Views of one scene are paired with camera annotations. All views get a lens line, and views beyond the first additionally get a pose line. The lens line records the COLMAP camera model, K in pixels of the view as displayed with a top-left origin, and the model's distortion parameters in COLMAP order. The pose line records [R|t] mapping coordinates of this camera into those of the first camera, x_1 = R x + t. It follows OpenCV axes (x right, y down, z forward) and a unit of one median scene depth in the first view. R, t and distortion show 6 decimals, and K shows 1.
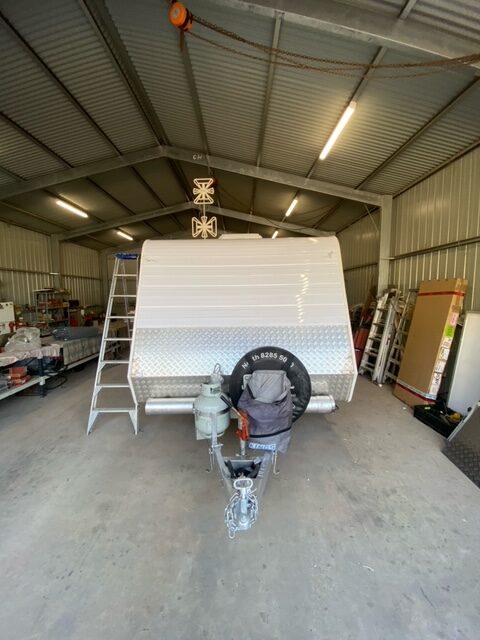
lens RADIAL K [[257.3, 0, 240.0], [0, 257.3, 320.0], [0, 0, 1]] dist [0.000119, -0.000042]
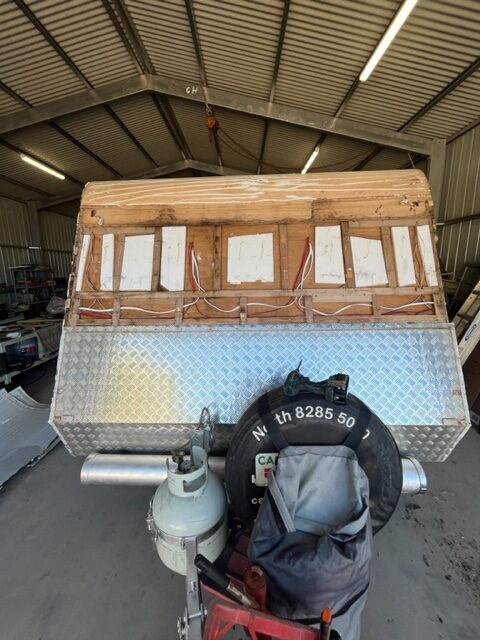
lens RADIAL K [[261.5, 0, 236.7], [0, 261.5, 317.8], [0, 0, 1]] dist [-0.002457, -0.000143]
pose [[0.999298, 0.002502, -0.037385, -0.001053], [0.000451, 0.996891, 0.078788, -0.019049], [0.037466, -0.078750, 0.996190, 0.177968]]
